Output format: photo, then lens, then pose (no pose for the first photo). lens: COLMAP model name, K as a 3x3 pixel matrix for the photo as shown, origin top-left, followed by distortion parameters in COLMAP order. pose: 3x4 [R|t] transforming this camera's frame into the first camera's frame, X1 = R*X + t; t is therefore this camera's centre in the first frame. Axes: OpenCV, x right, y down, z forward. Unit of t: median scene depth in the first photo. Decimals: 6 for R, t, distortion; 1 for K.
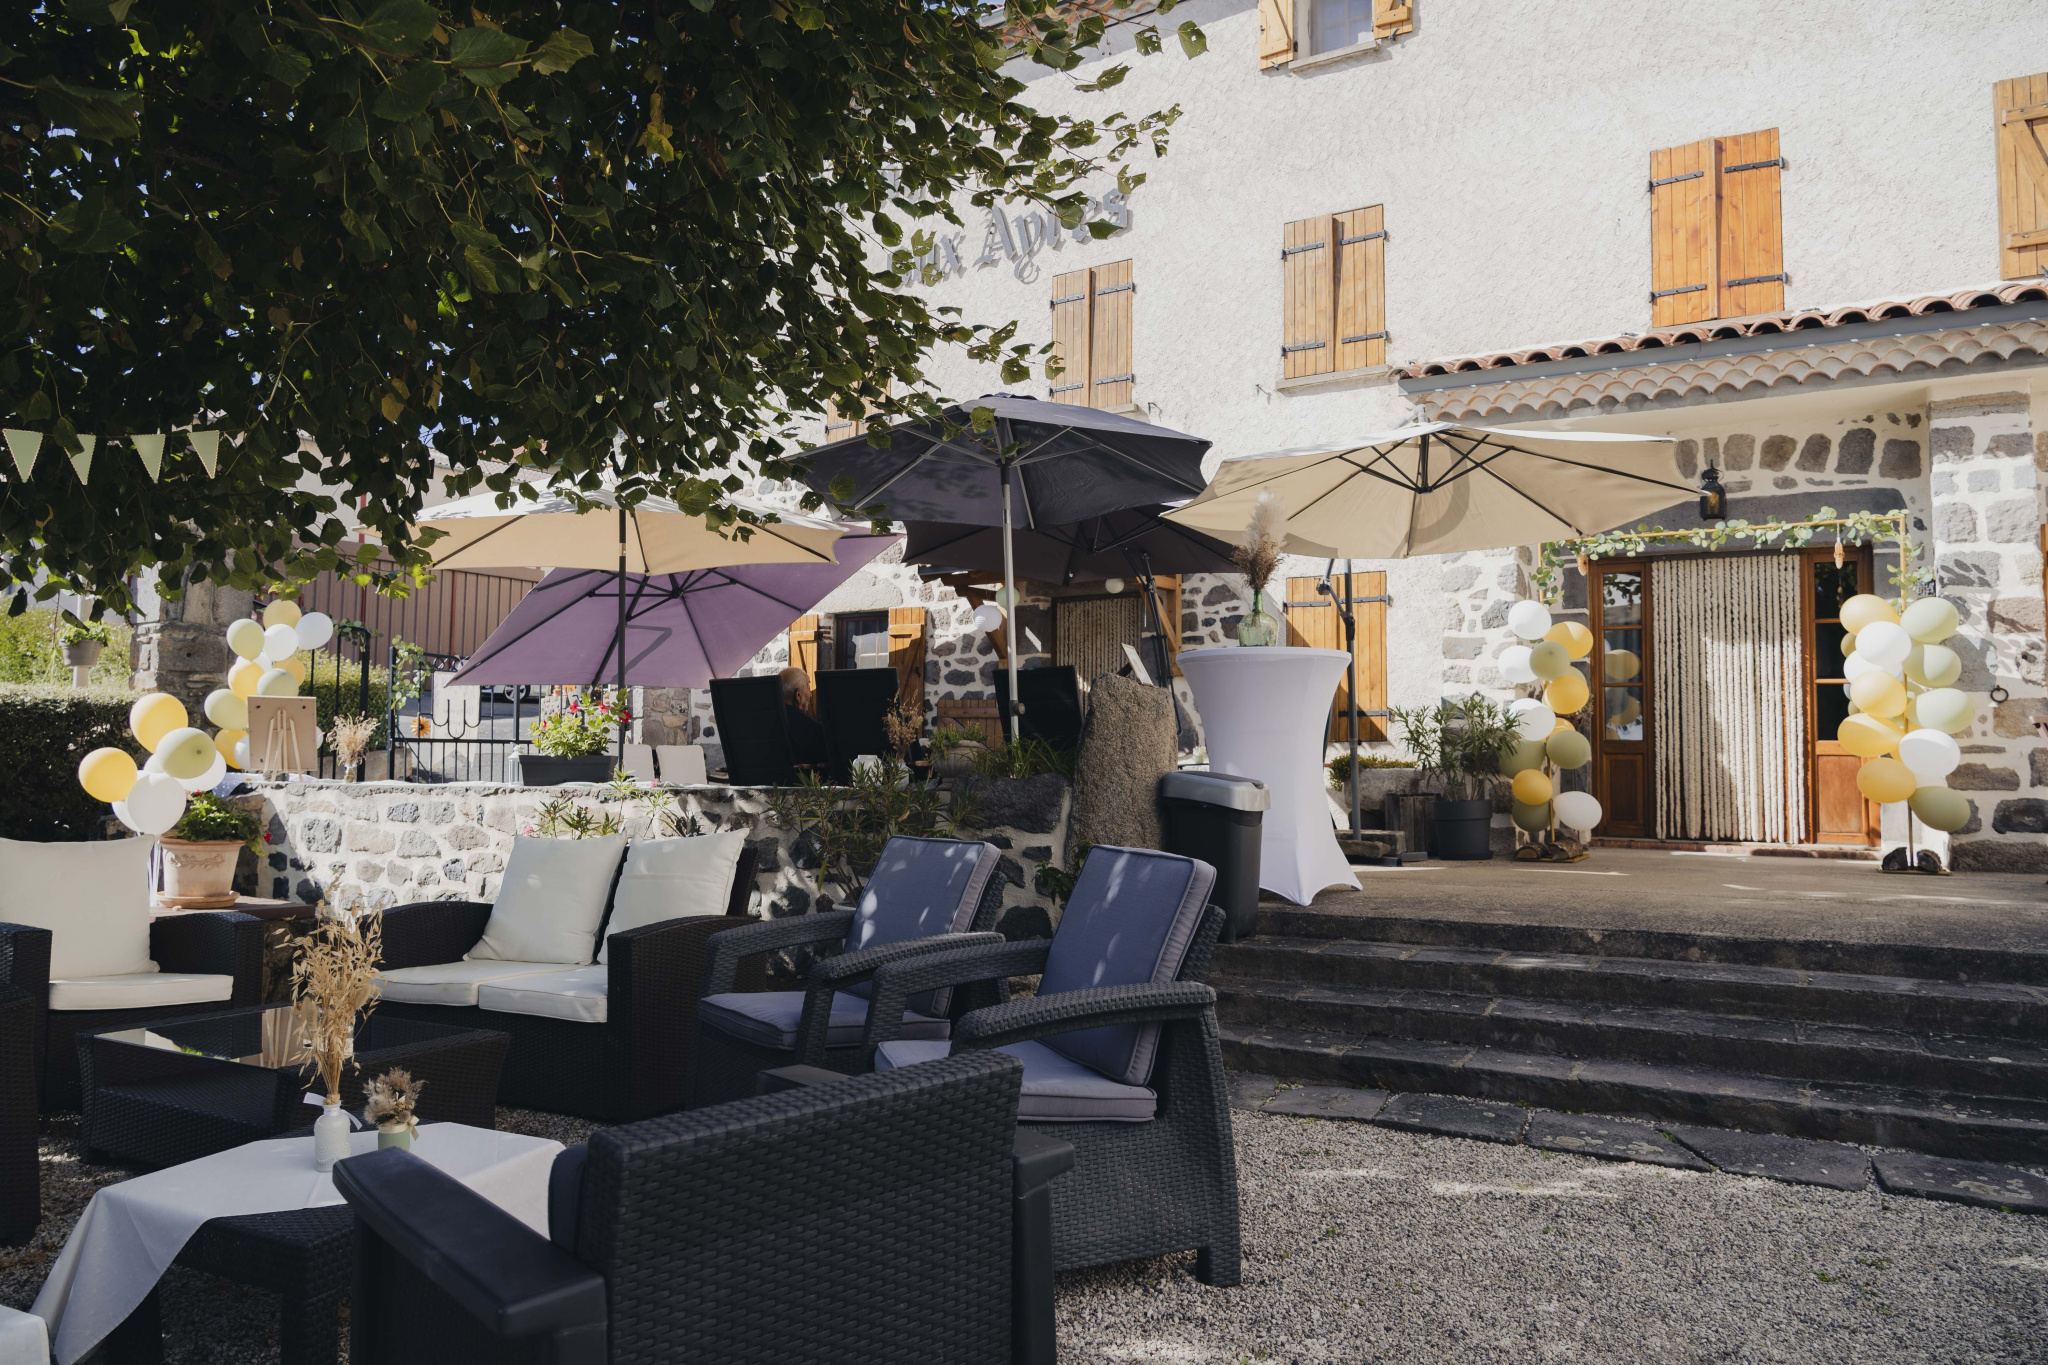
lens RADIAL K [[1424.4, 0, 1024.0], [0, 1424.4, 682.5], [0, 0, 1]] dist [-0.023677, -0.003529]
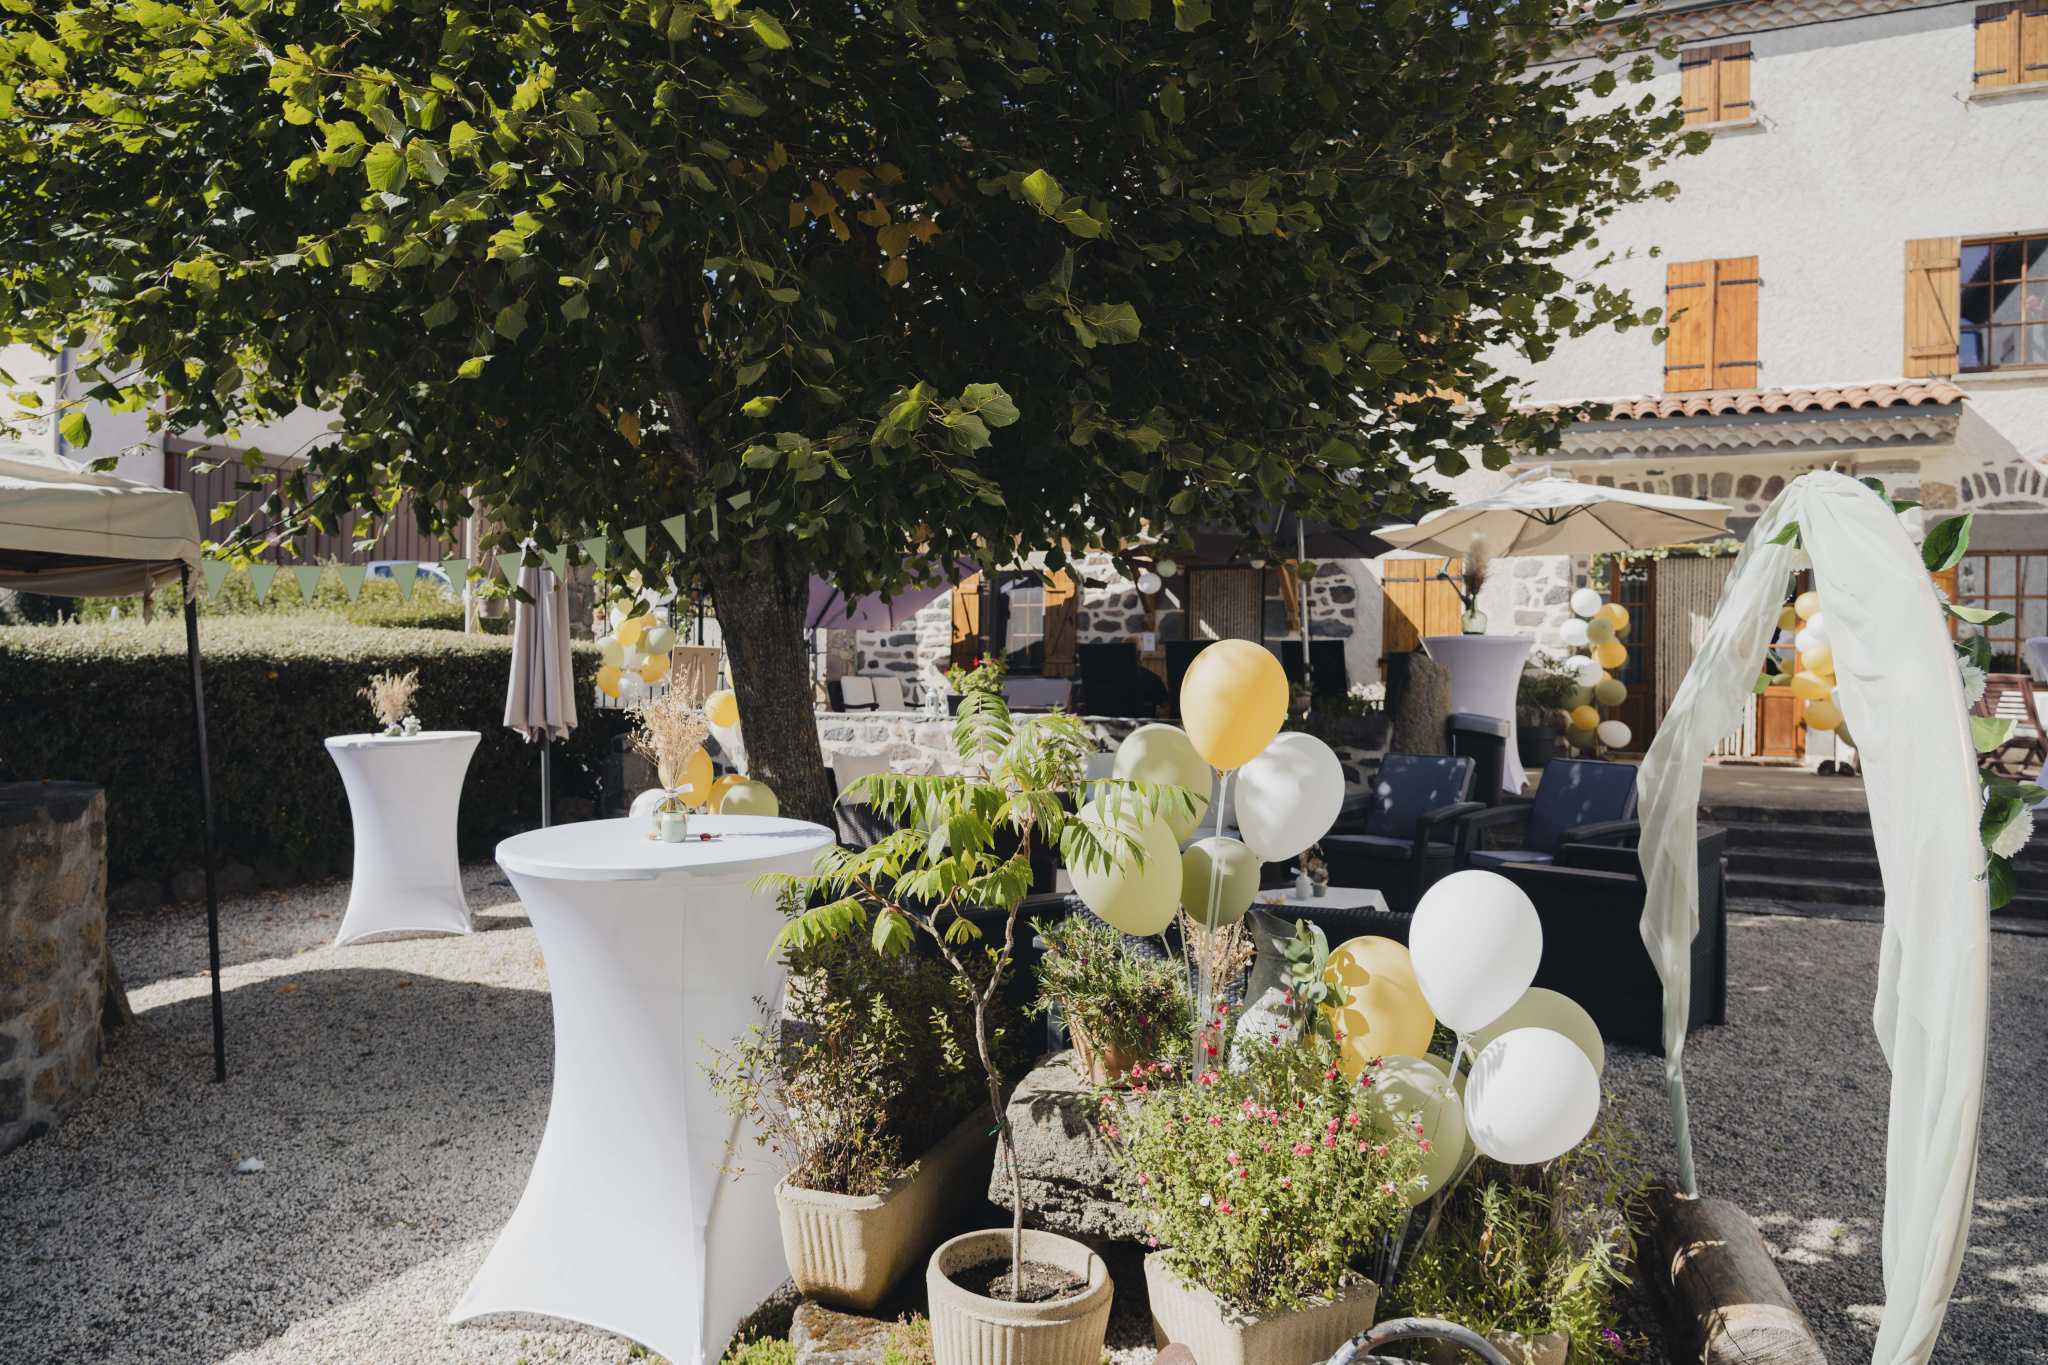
lens RADIAL K [[1432.2, 0, 1024.0], [0, 1432.2, 682.5], [0, 0, 1]] dist [-0.000372, -0.035871]
pose [[0.993077, 0.006605, 0.117282, -0.367696], [-0.013999, 0.997957, 0.062331, -0.043660], [-0.116631, -0.063541, 0.991141, -0.367938]]
